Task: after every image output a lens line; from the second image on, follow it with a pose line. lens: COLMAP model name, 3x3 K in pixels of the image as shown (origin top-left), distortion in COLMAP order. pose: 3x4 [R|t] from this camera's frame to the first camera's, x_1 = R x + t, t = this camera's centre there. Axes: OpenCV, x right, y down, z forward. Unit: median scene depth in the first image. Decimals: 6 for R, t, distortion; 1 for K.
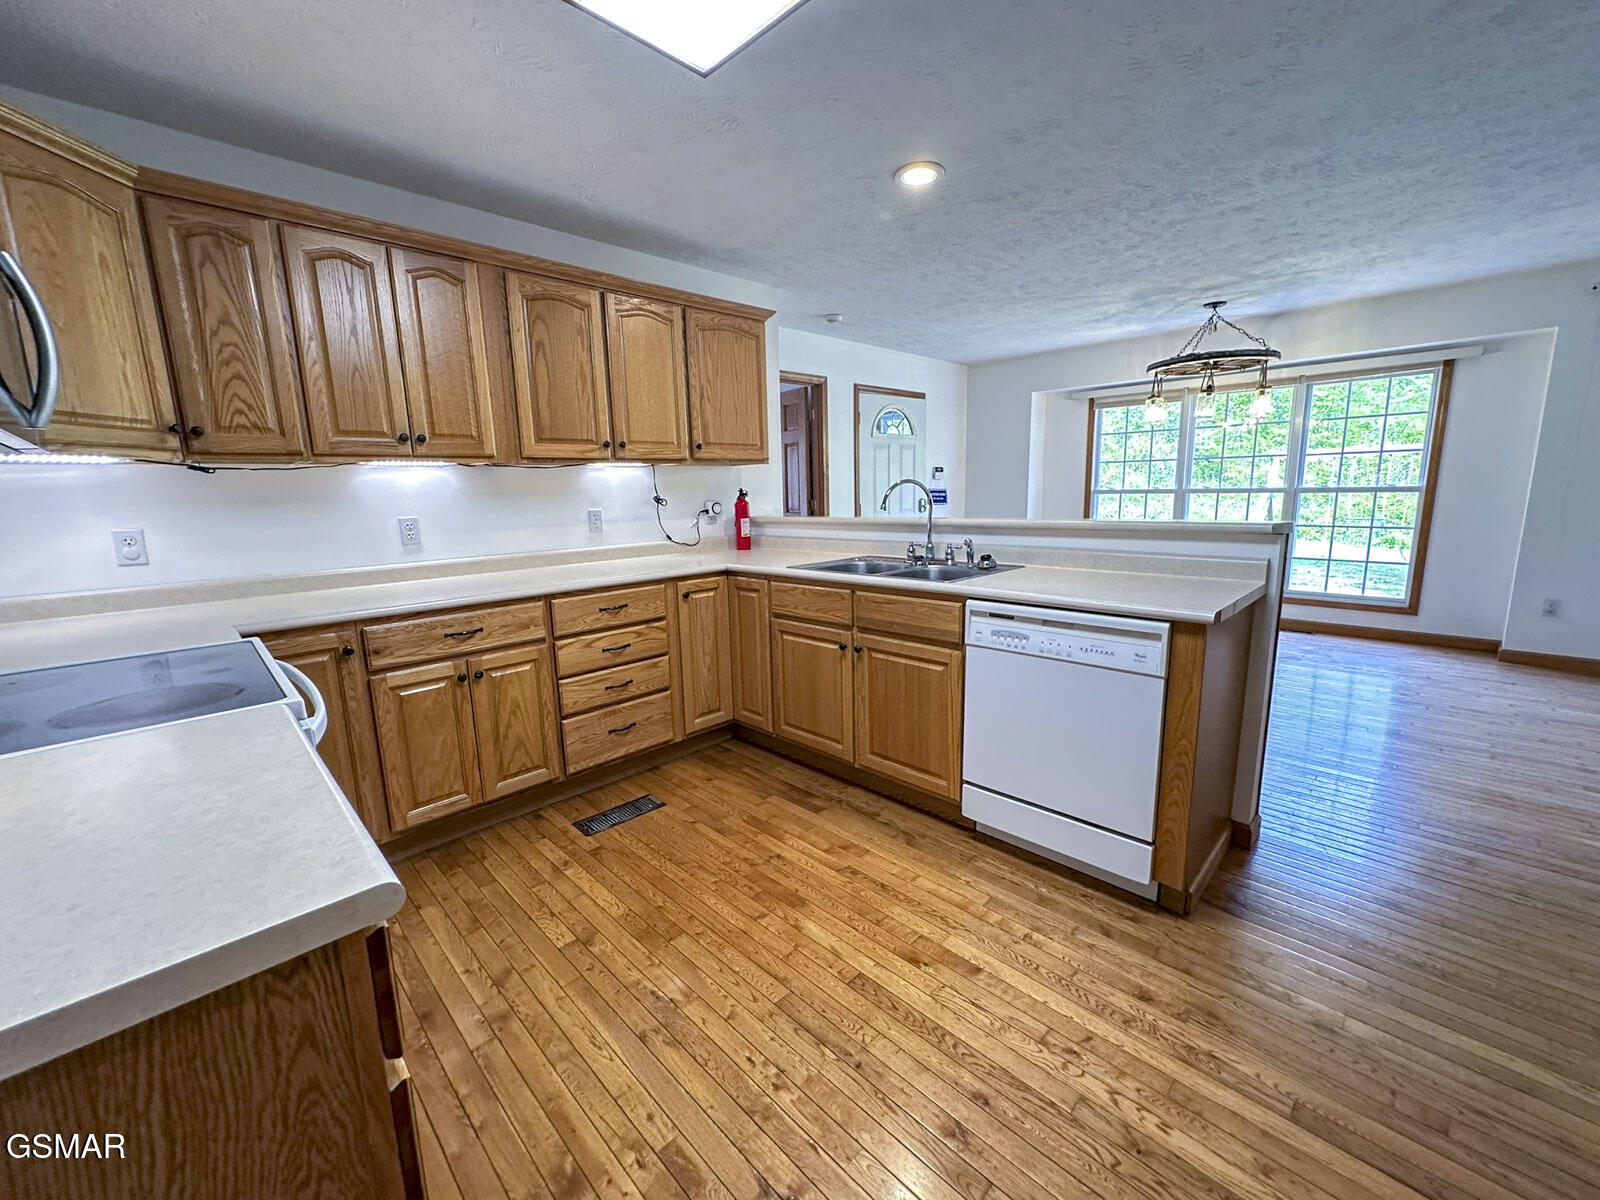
lens RADIAL K [[641.3, 0, 800.0], [0, 641.3, 600.0], [0, 0, 1]] dist [-0.002266, 0.000686]
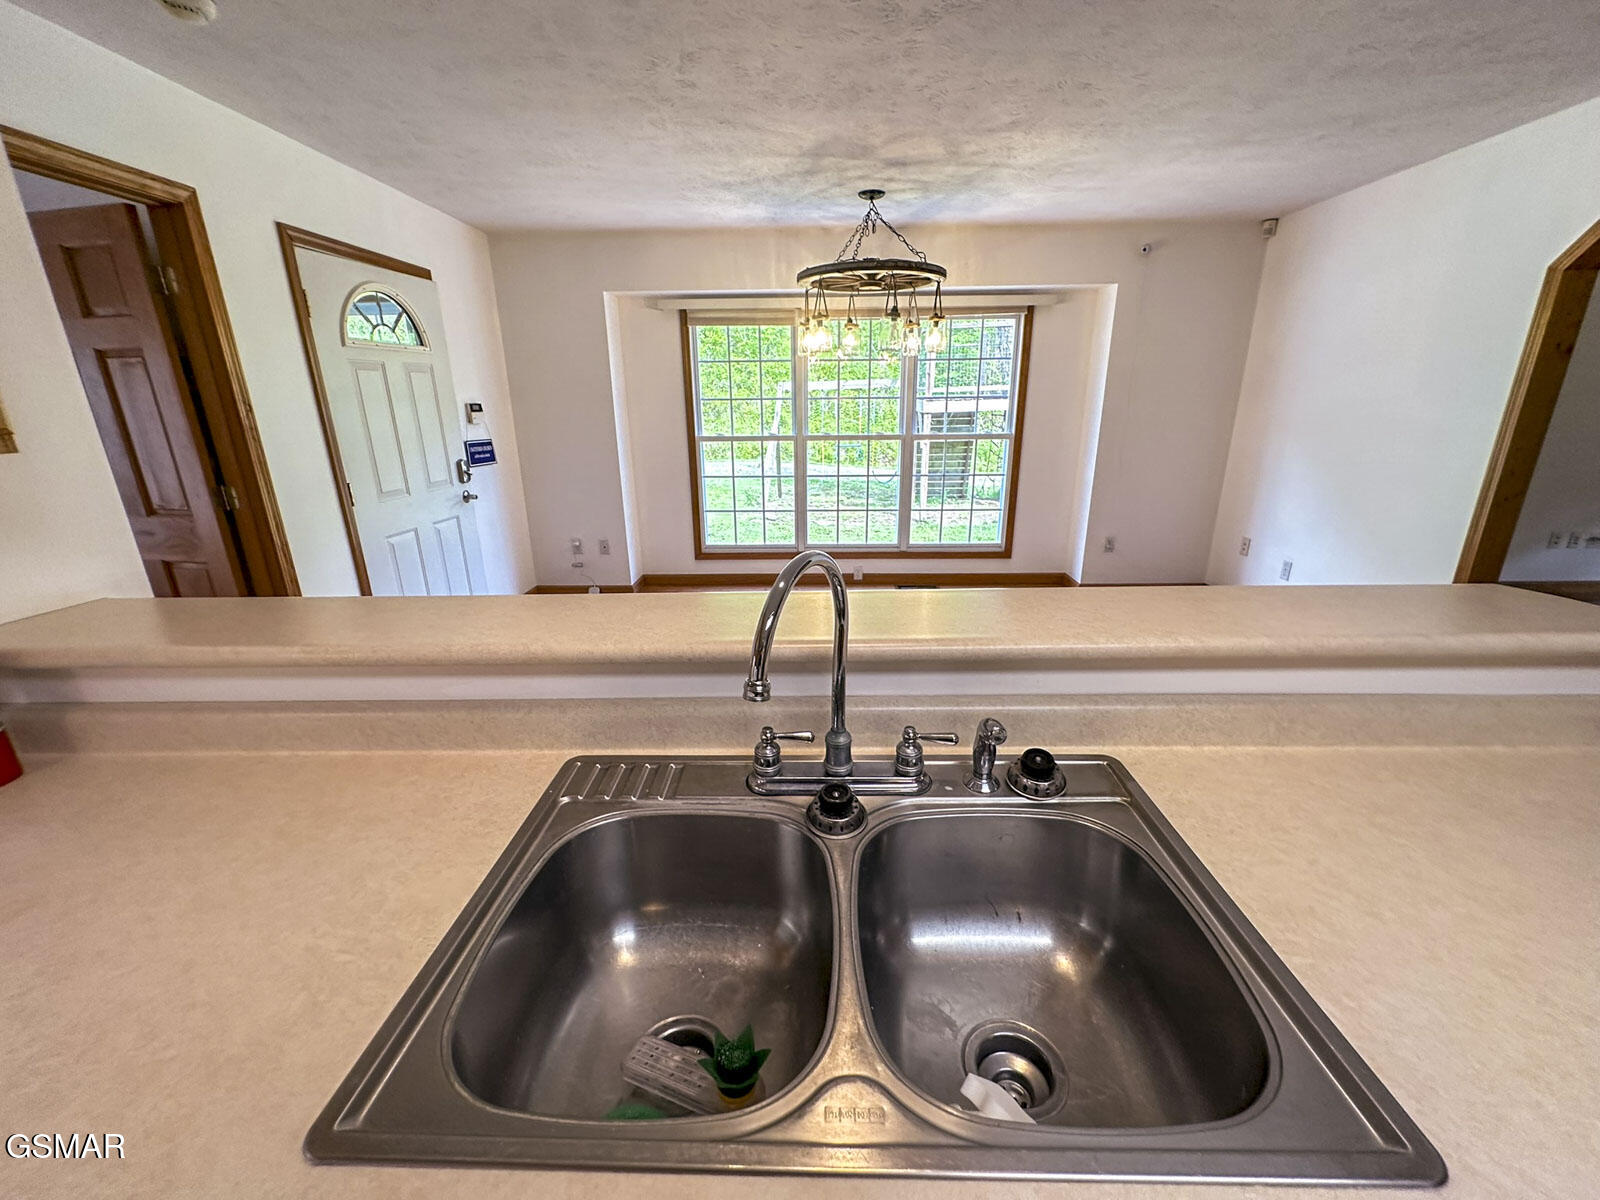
lens RADIAL K [[644.8, 0, 800.0], [0, 644.8, 600.0], [0, 0, 1]] dist [-0.002248, 0.000370]
pose [[0.718009, -0.196614, 0.667688, -0.014807], [0.115778, 0.979647, 0.163972, -0.233217], [-0.686337, -0.040430, 0.726159, 0.882474]]
